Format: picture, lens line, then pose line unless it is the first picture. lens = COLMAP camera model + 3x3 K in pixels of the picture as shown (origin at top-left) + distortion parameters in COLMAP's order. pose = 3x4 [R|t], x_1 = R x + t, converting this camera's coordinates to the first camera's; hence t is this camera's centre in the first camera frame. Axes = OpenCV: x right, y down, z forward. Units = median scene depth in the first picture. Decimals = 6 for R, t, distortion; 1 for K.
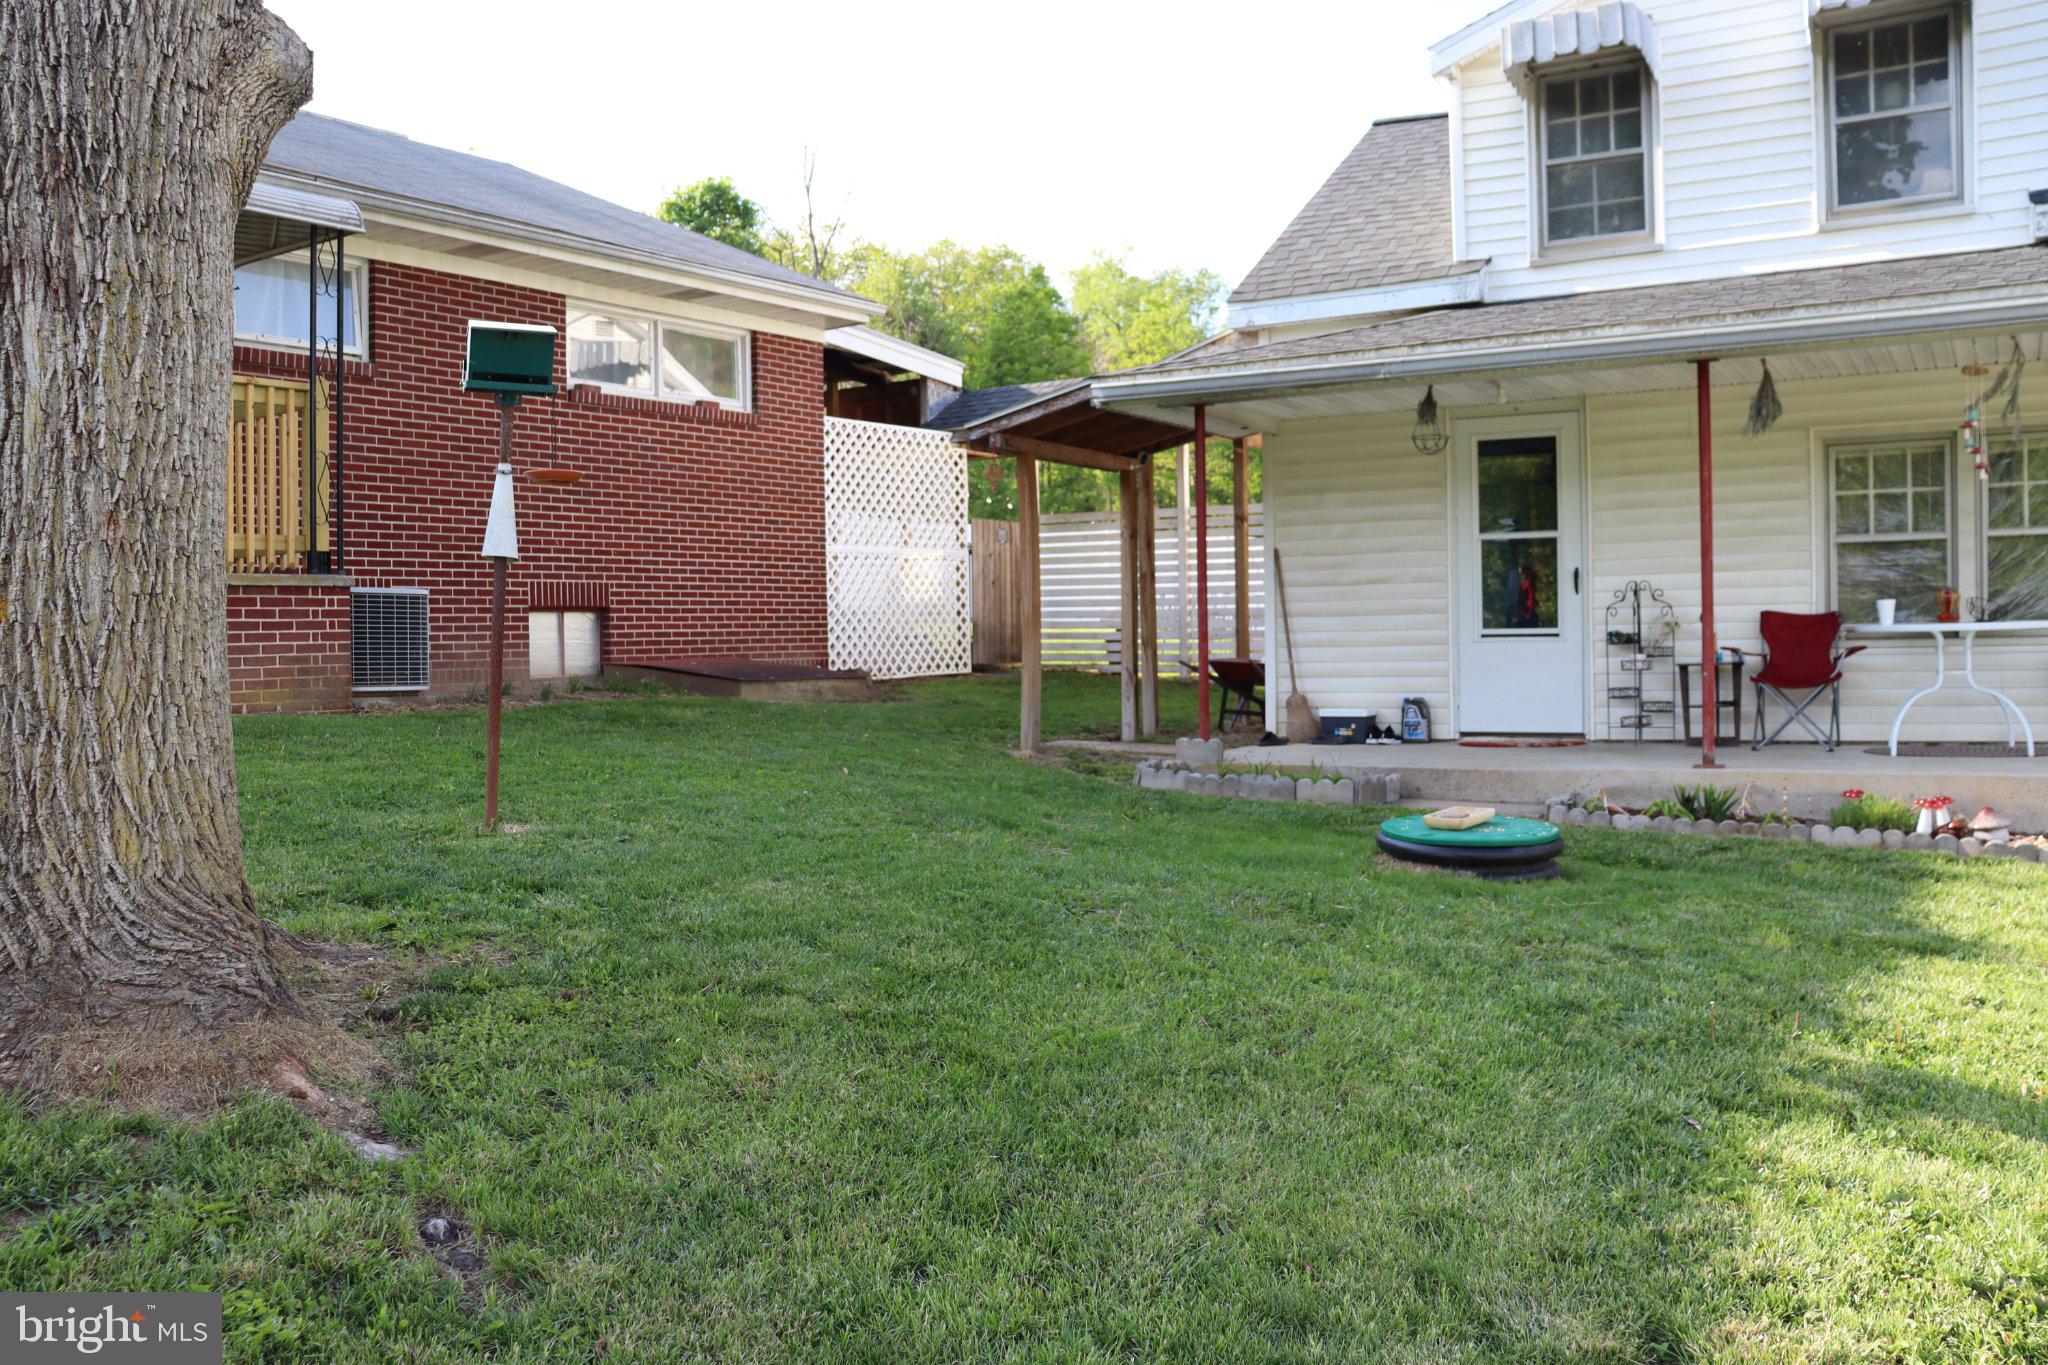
lens RADIAL K [[1677.4, 0, 999.0], [0, 1677.4, 679.7], [0, 0, 1]] dist [-0.167519, 0.136160]
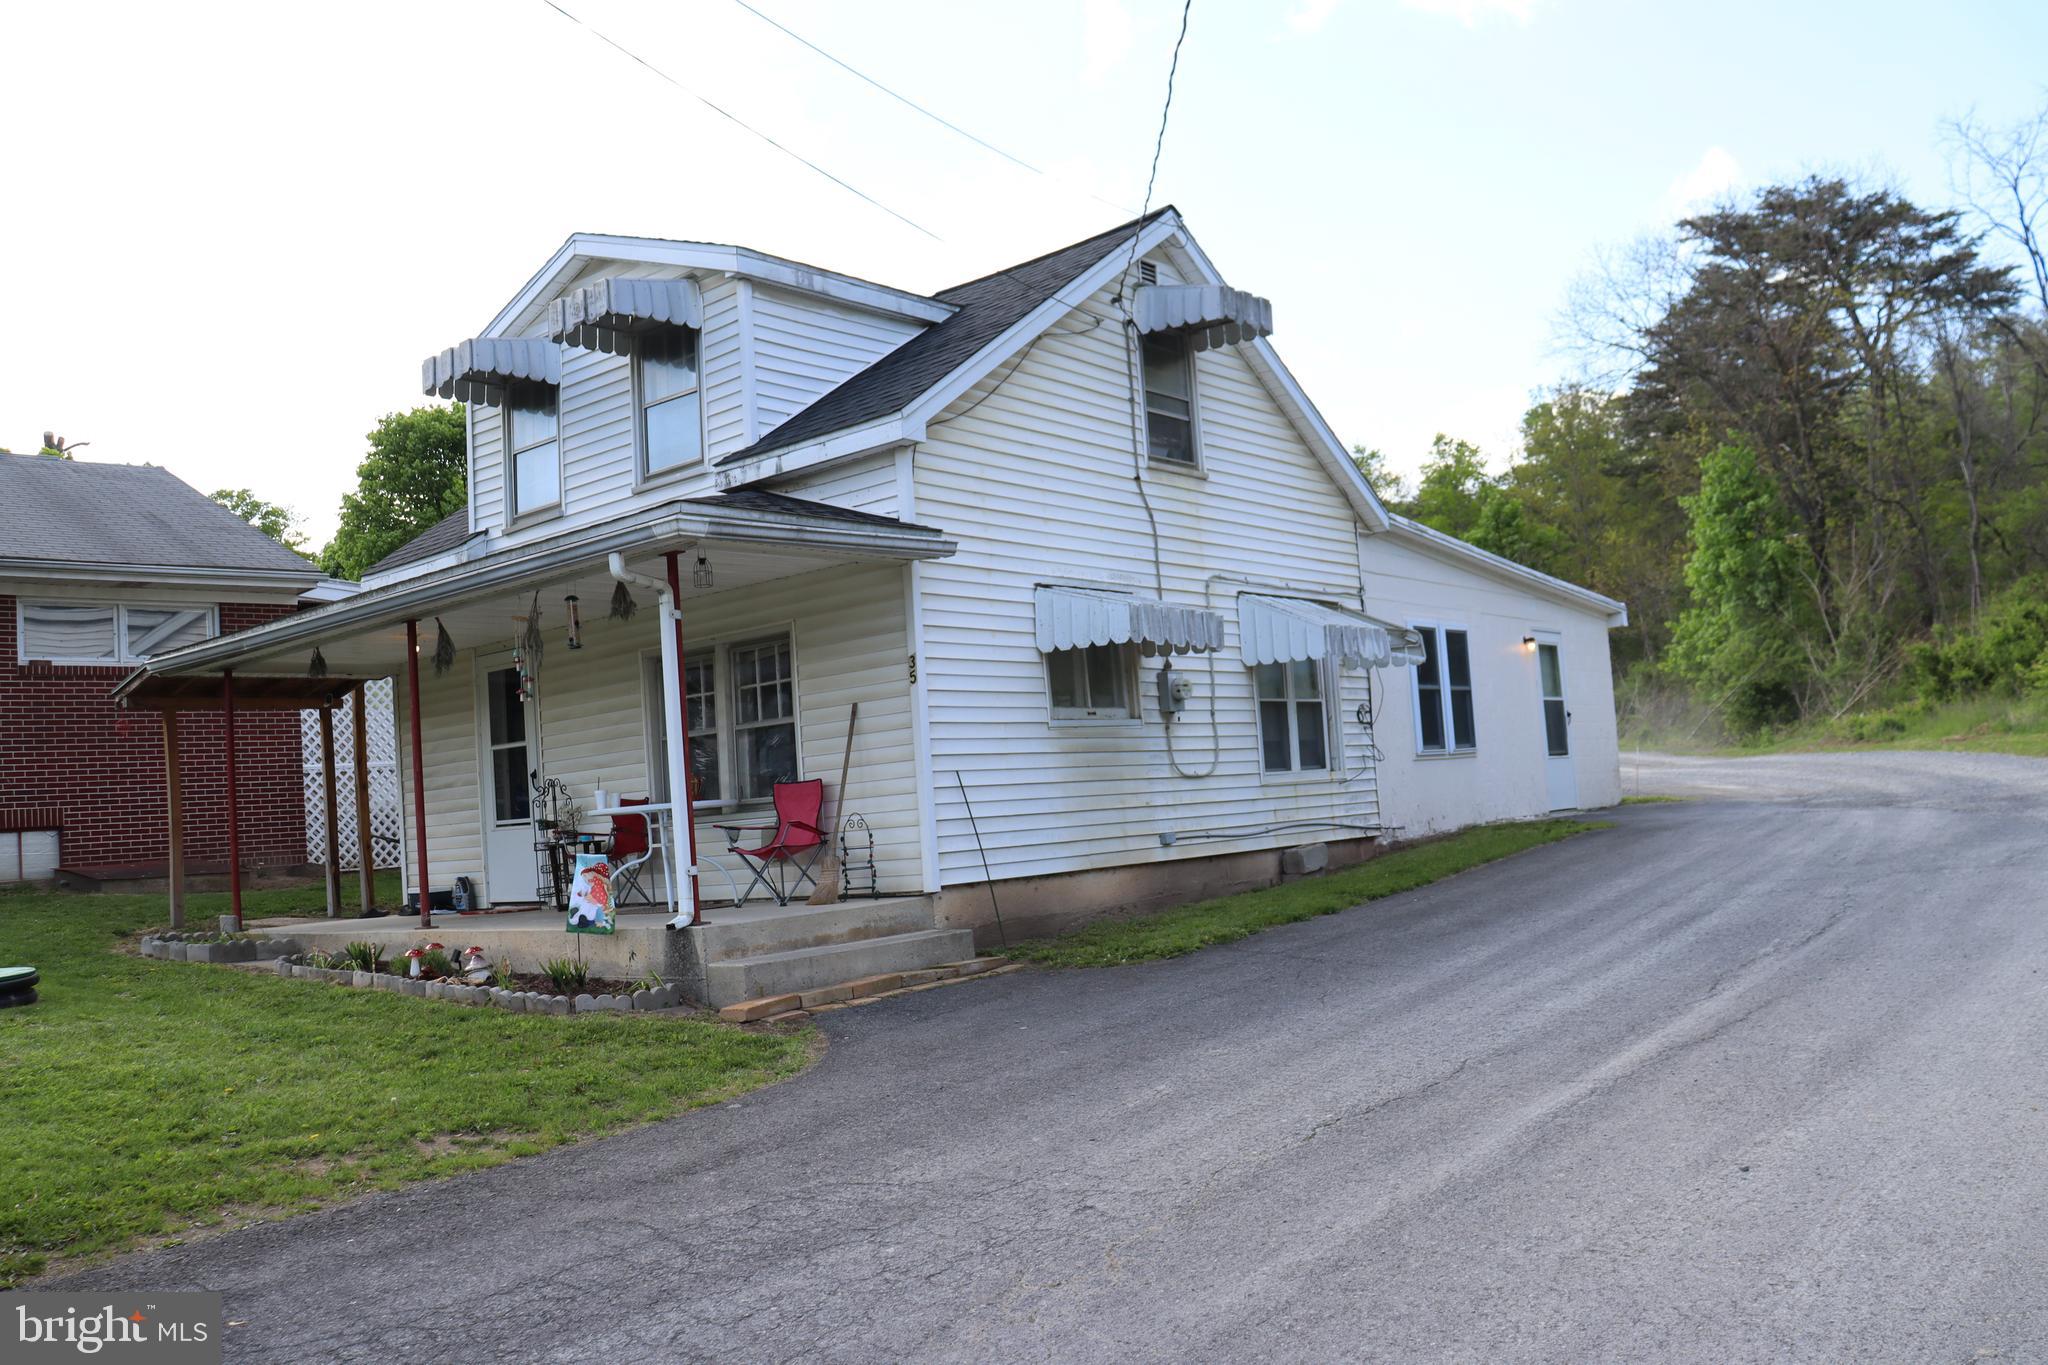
lens RADIAL K [[1677.4, 0, 999.0], [0, 1677.4, 679.7], [0, 0, 1]] dist [-0.167519, 0.136160]
pose [[0.987615, -0.066100, -0.142290, 0.889538], [0.052134, 0.993647, -0.099733, 0.008632], [0.147979, 0.091080, 0.984788, -0.203973]]
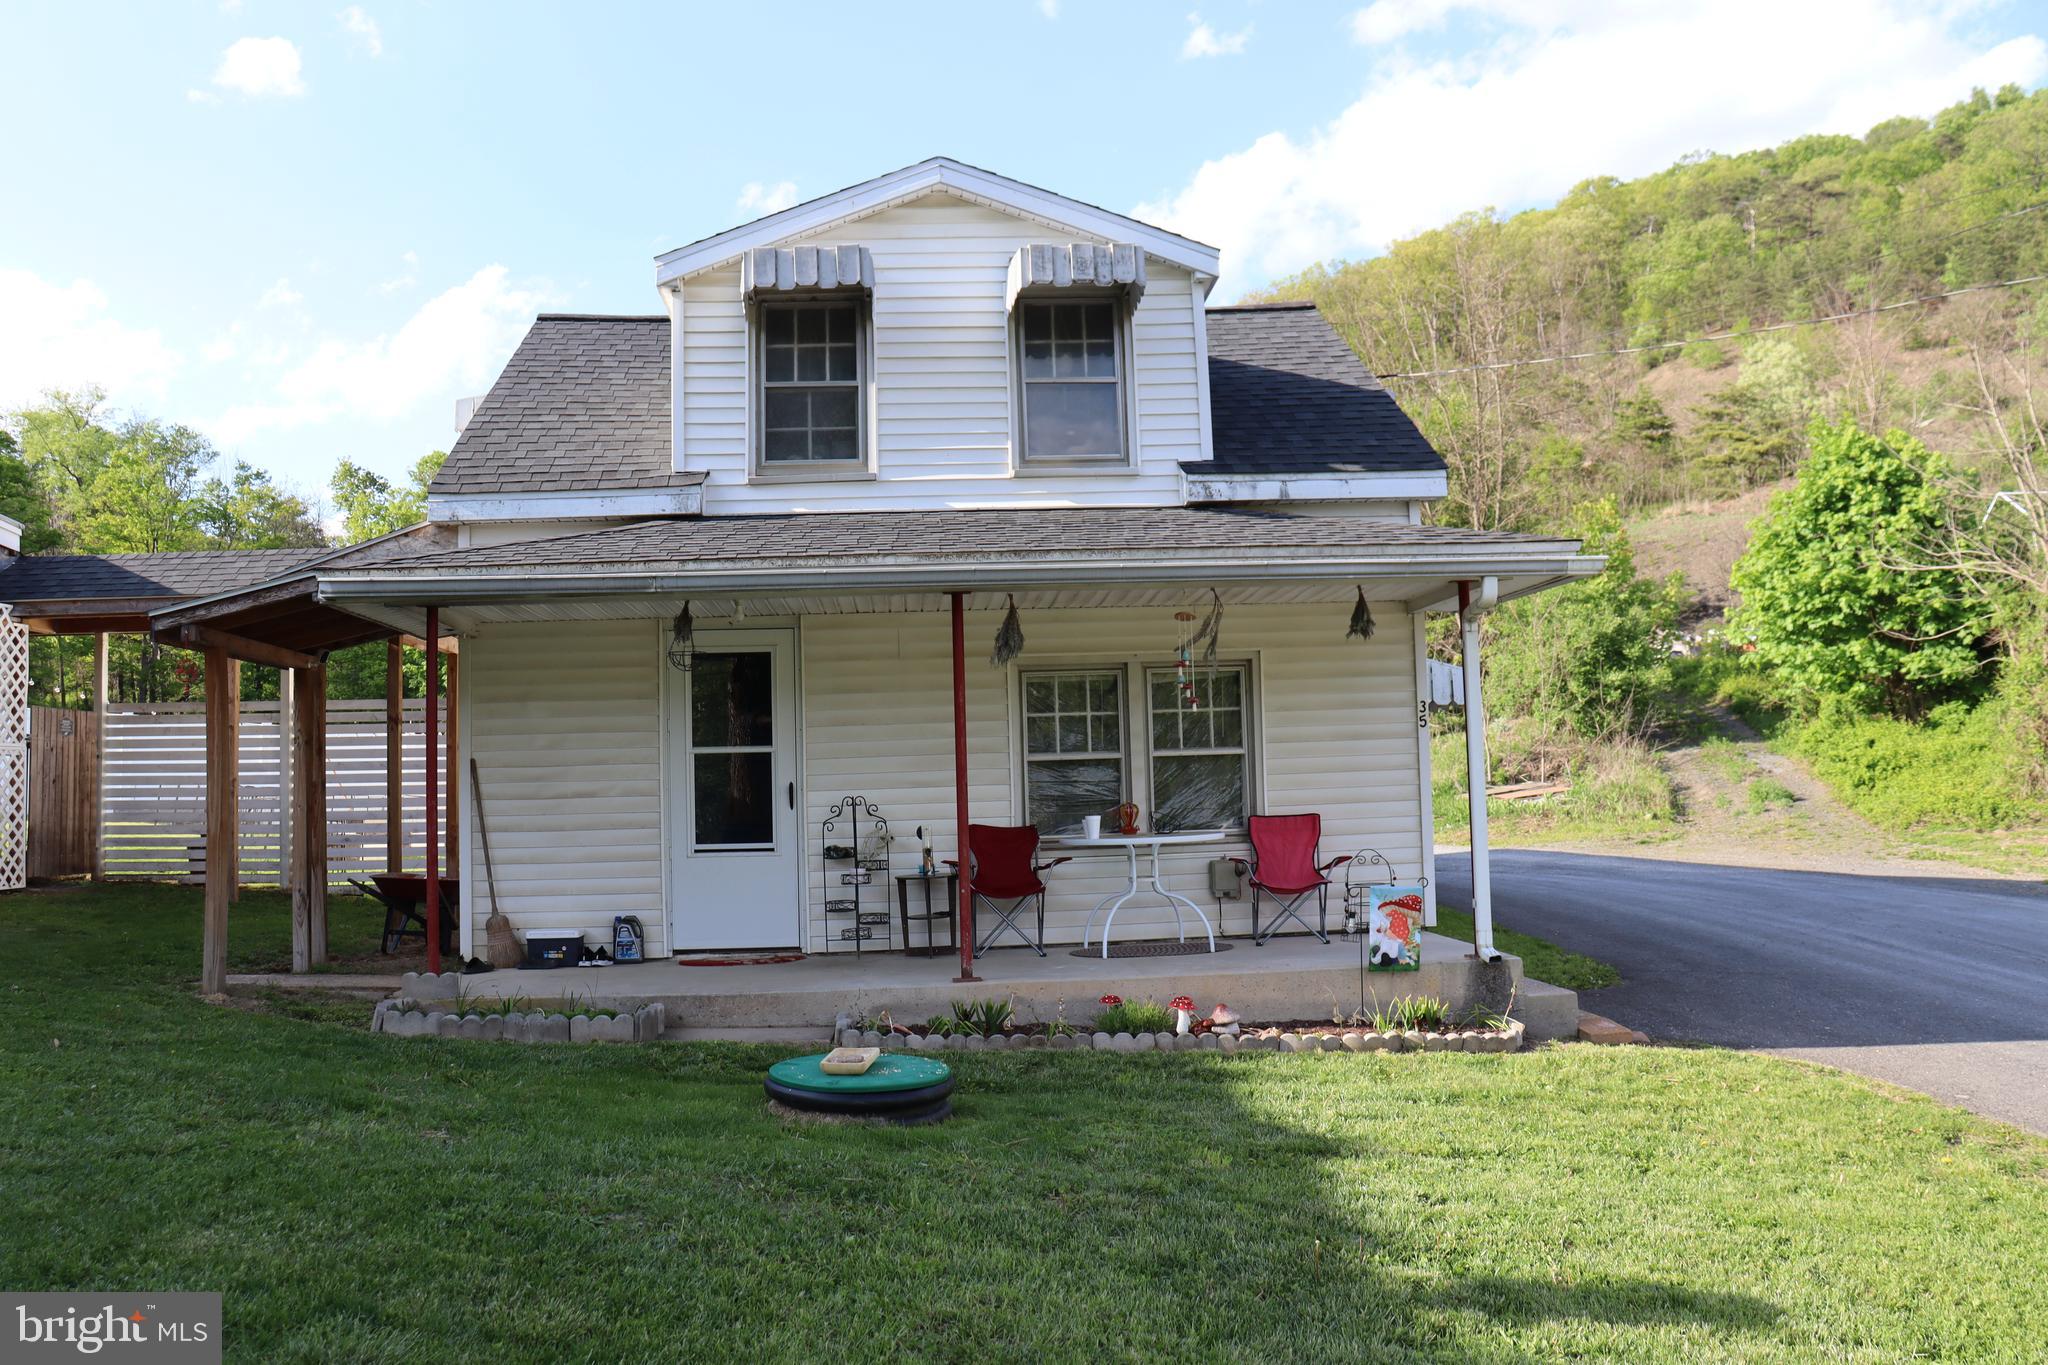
lens RADIAL K [[1677.4, 0, 999.0], [0, 1677.4, 679.7], [0, 0, 1]] dist [-0.167519, 0.136160]
pose [[0.821113, 0.037201, 0.569552, -0.132286], [0.025479, 0.994490, -0.101689, -0.023356], [-0.570197, 0.098009, 0.815641, 0.082525]]
